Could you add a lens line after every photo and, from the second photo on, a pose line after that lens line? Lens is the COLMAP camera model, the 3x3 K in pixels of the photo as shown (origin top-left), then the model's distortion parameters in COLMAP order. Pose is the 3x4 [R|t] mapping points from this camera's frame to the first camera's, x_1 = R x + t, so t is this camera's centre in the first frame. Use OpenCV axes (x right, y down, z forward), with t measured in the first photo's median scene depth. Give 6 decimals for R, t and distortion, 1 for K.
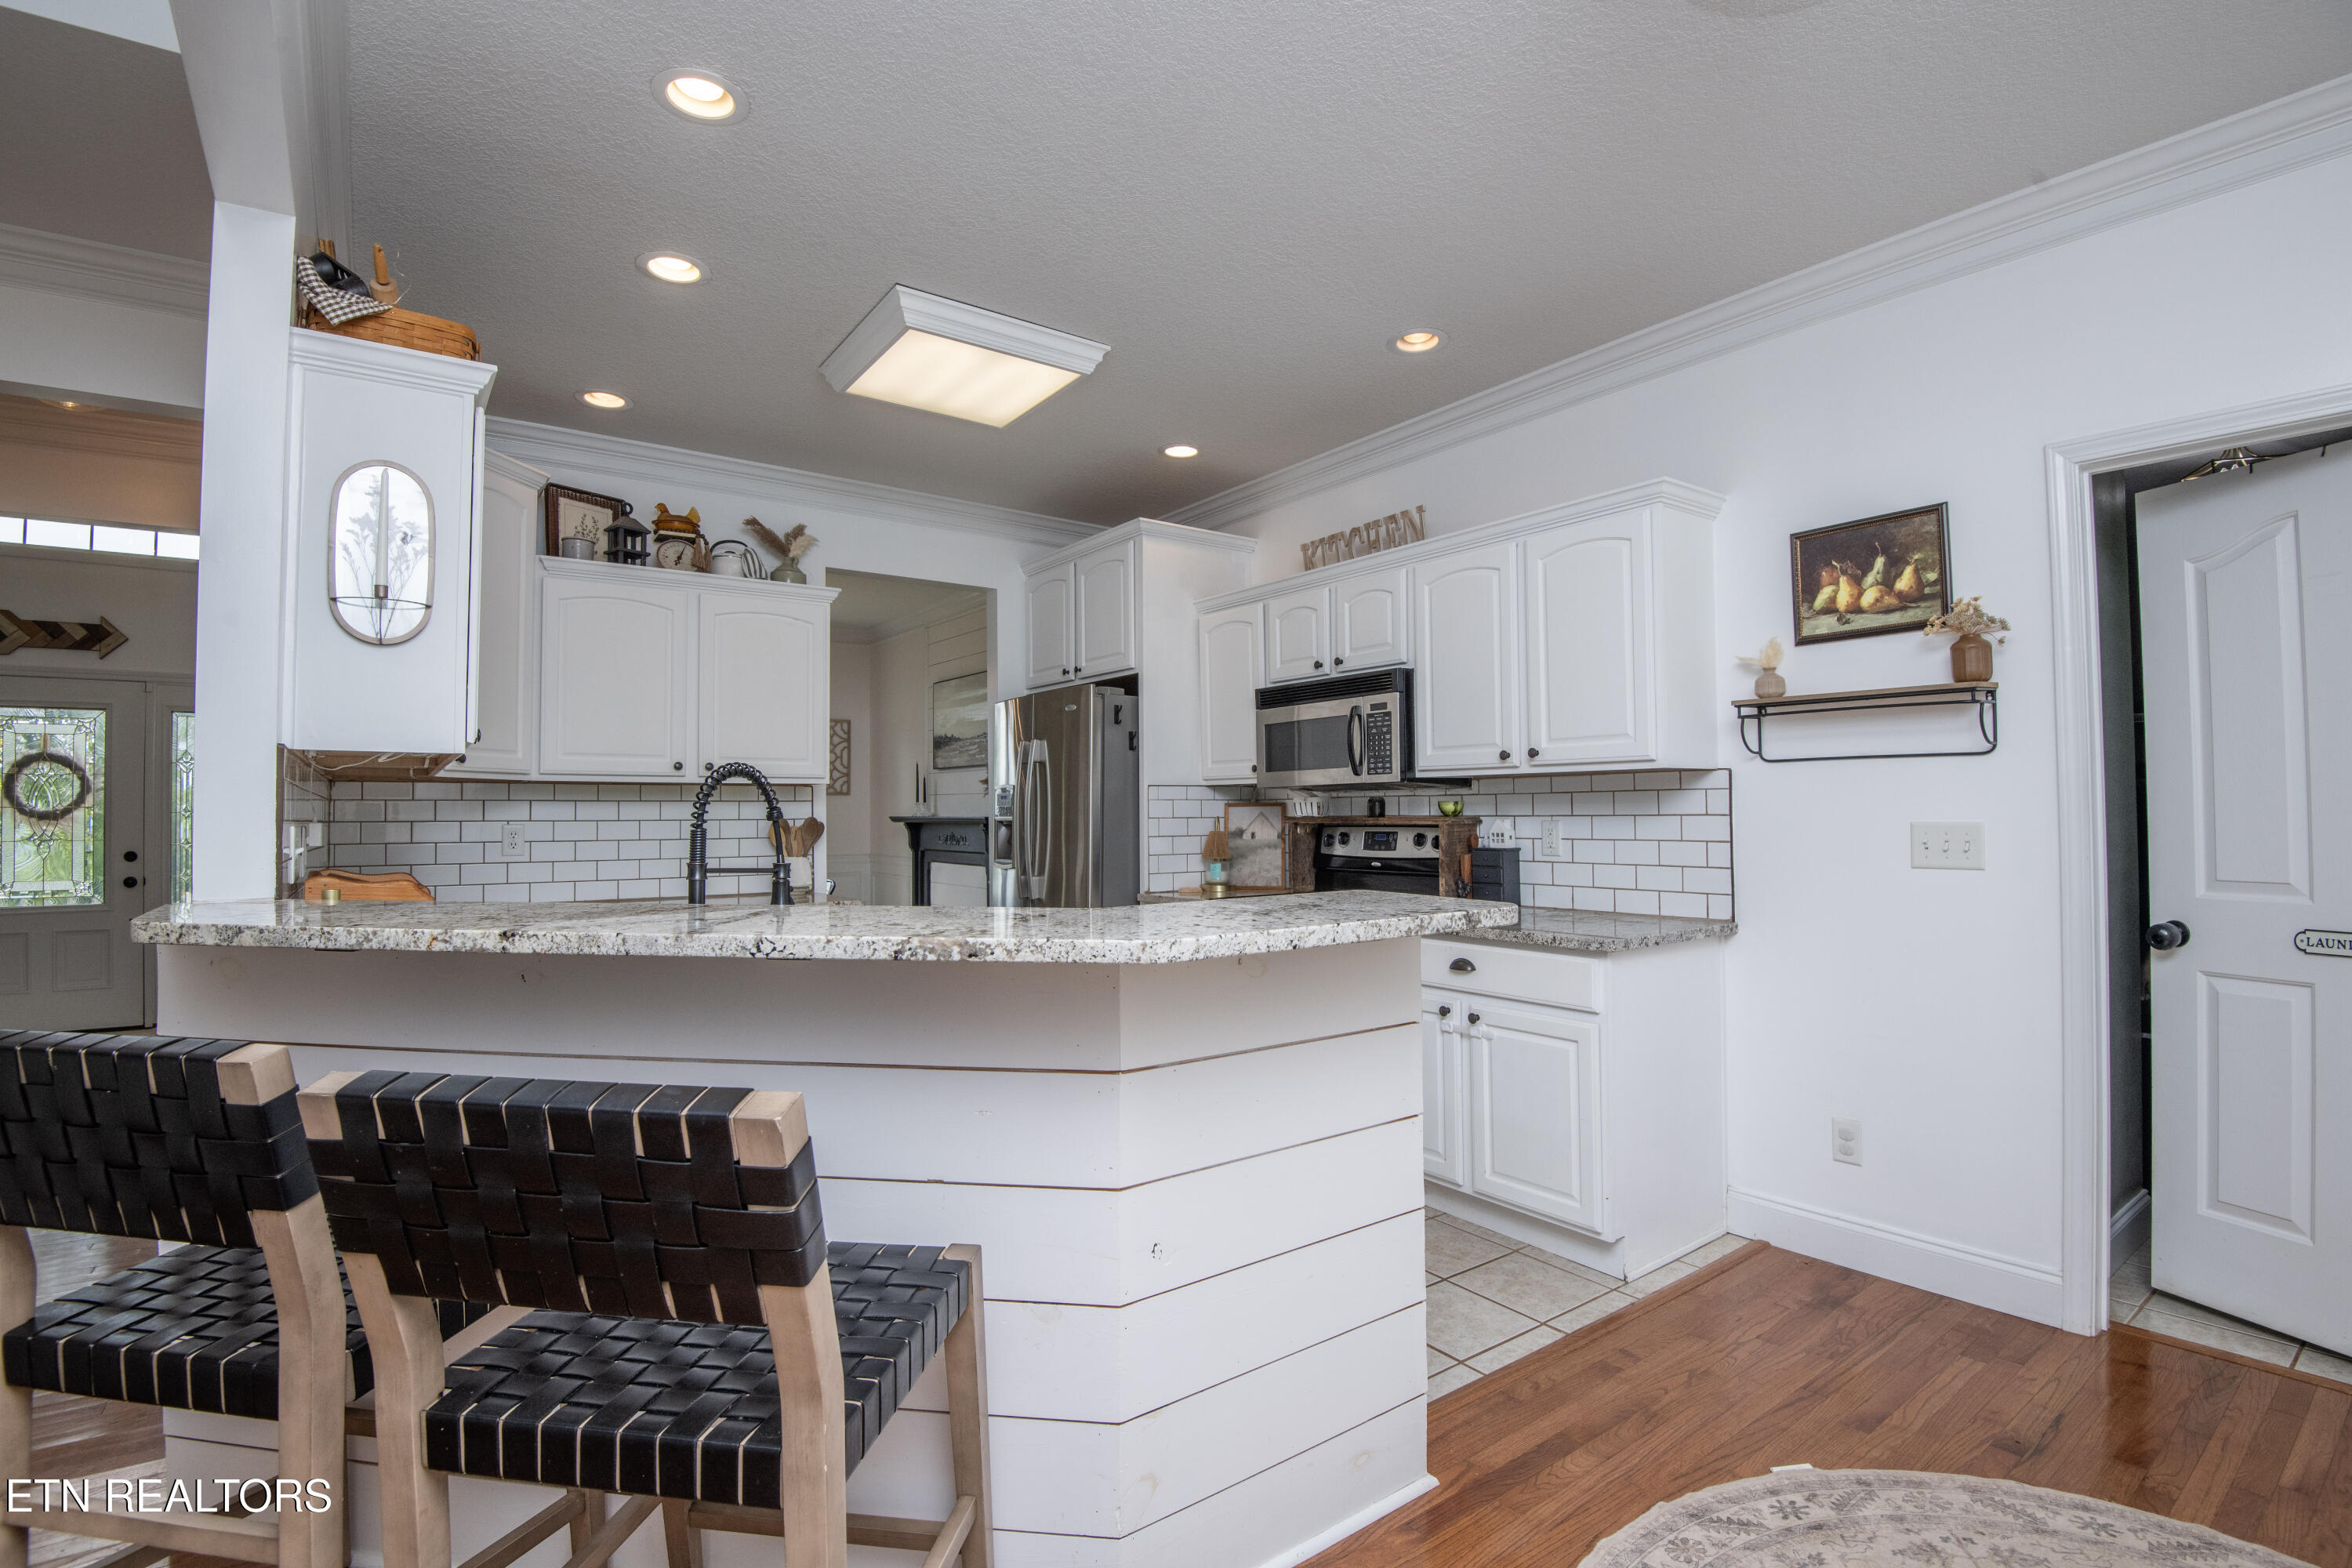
lens RADIAL K [[1081.4, 0, 1191.2], [0, 1081.4, 788.8], [0, 0, 1]] dist [-0.013970, -0.021182]
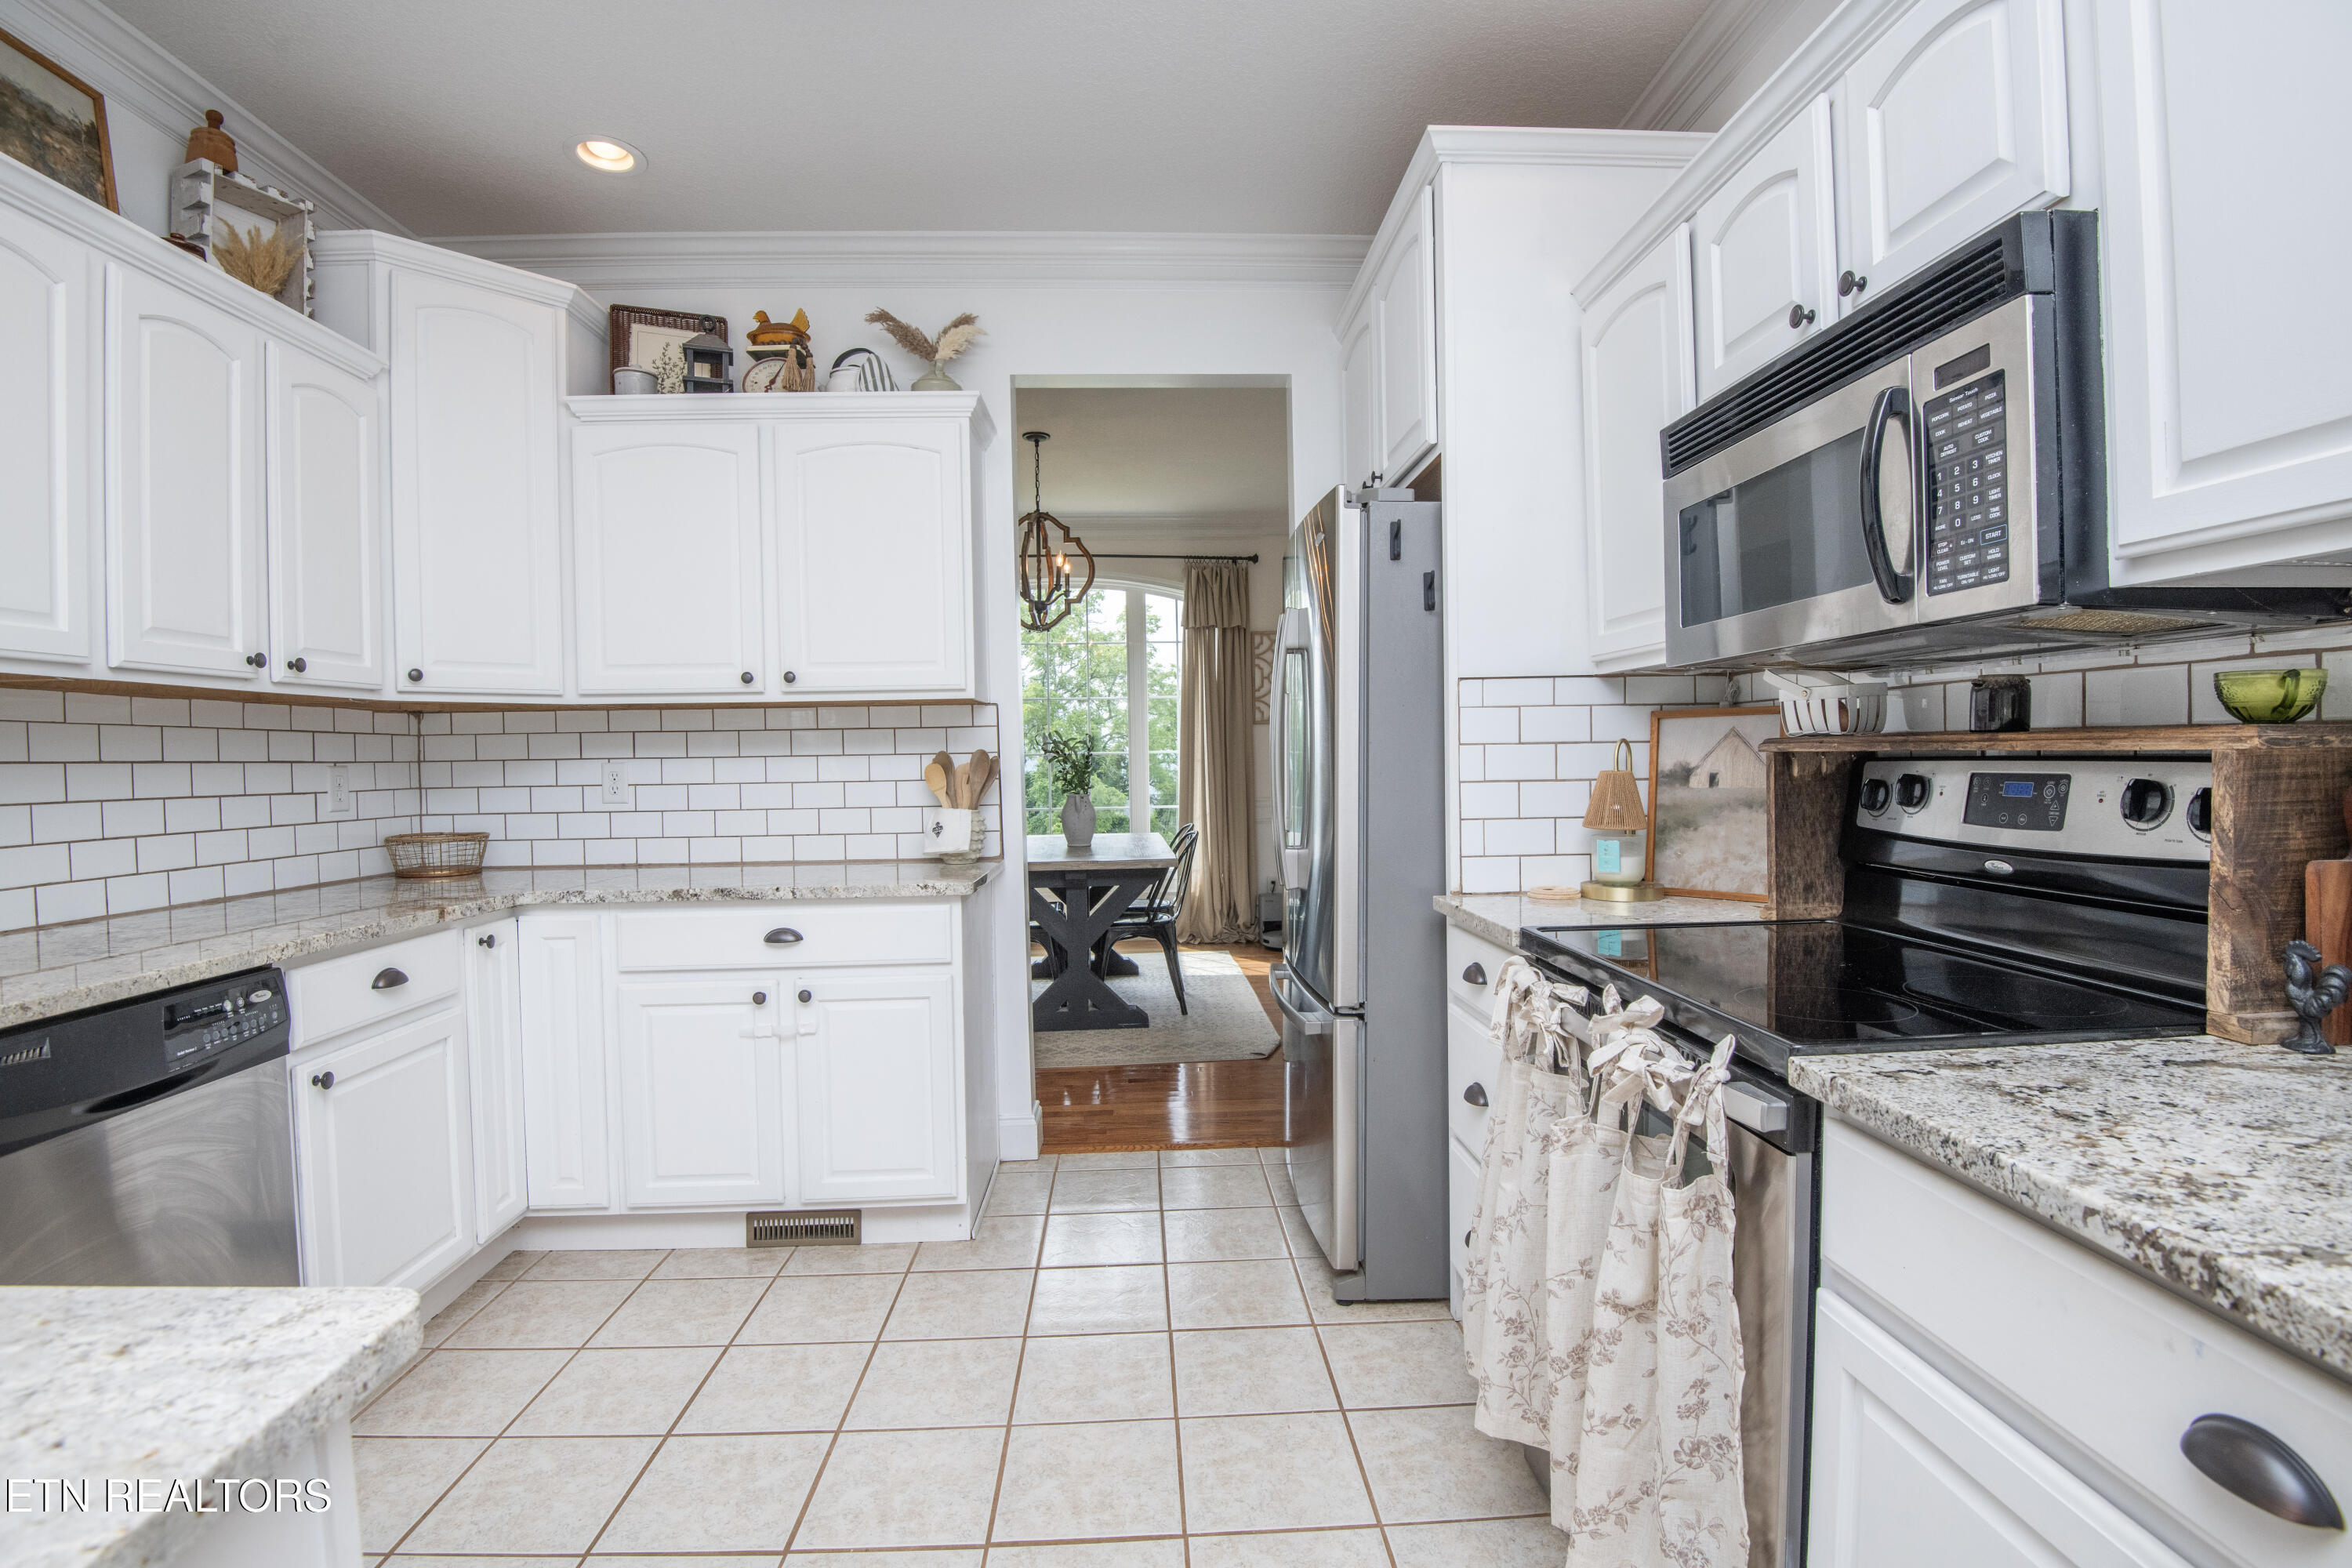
lens RADIAL K [[1081.4, 0, 1191.2], [0, 1081.4, 788.8], [0, 0, 1]] dist [-0.013970, -0.021182]
pose [[0.830365, 0.009500, -0.557139, 0.152684], [0.024138, 0.998303, 0.052998, 0.020756], [0.556697, -0.057456, 0.828726, 0.593537]]
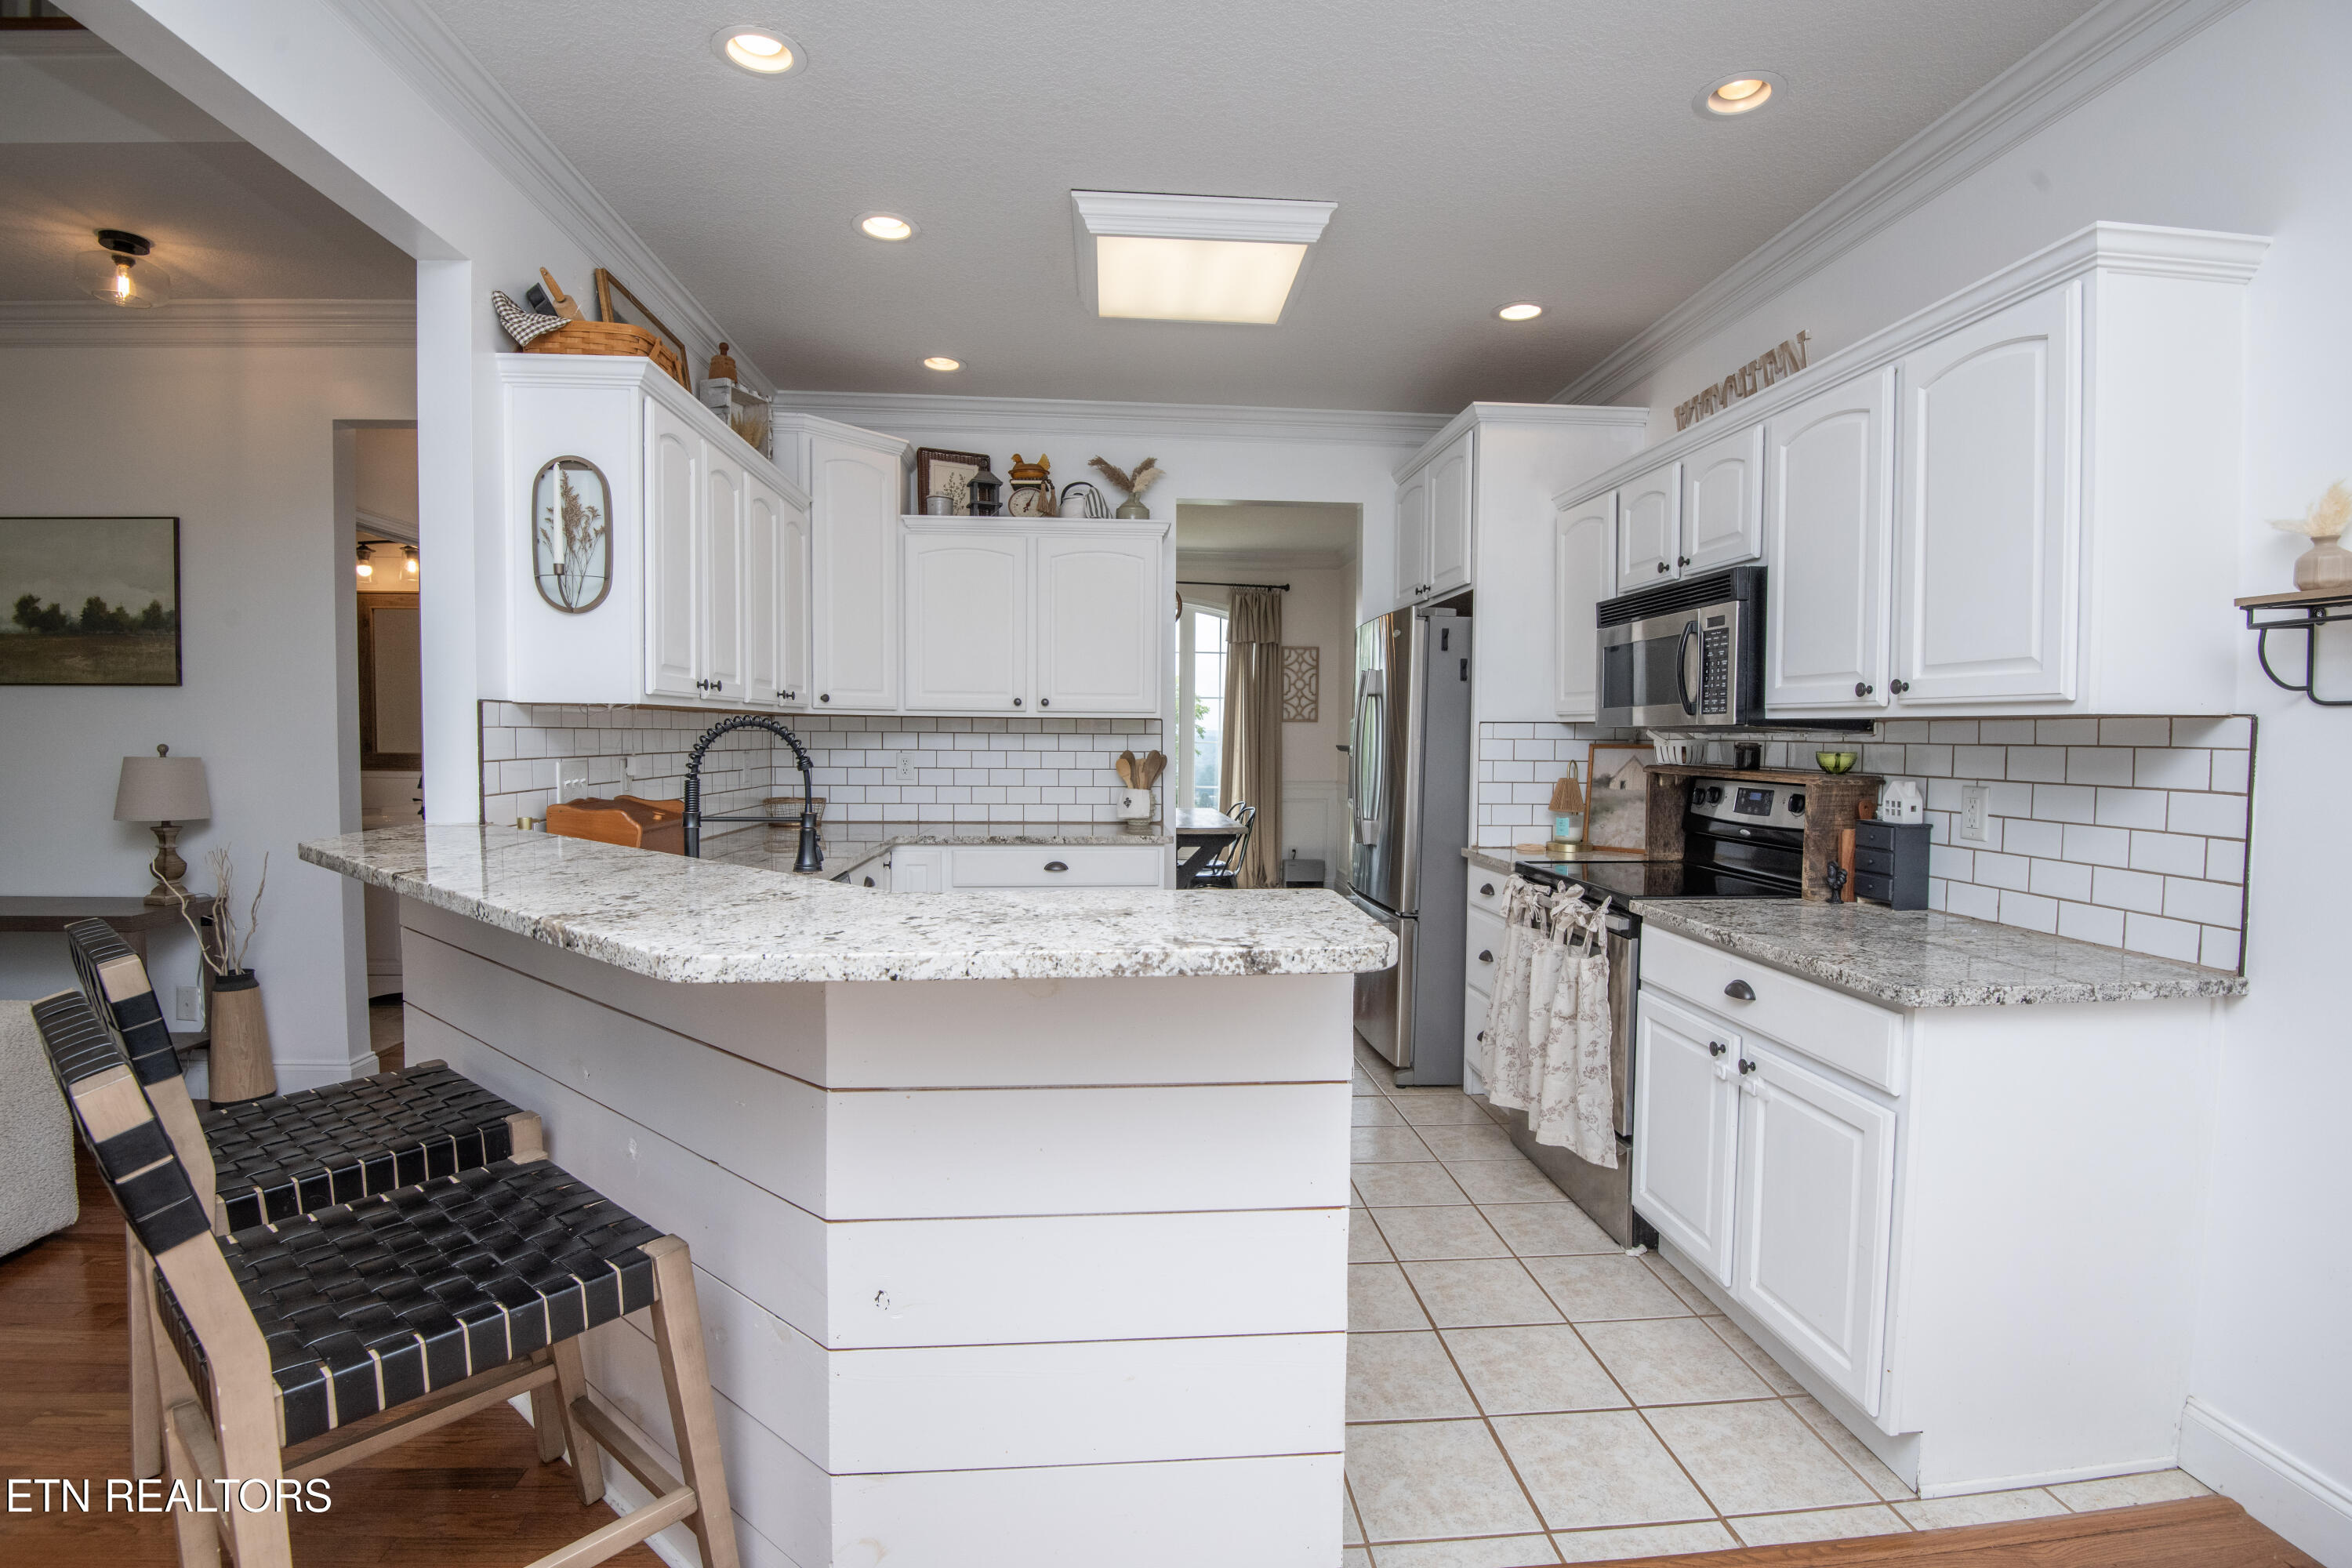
lens RADIAL K [[1081.4, 0, 1191.2], [0, 1081.4, 788.8], [0, 0, 1]] dist [-0.013970, -0.021182]
pose [[0.849516, 0.040628, -0.525996, 0.247268], [-0.001473, 0.997209, 0.074645, -0.015993], [0.527561, -0.062638, 0.847205, 0.176673]]
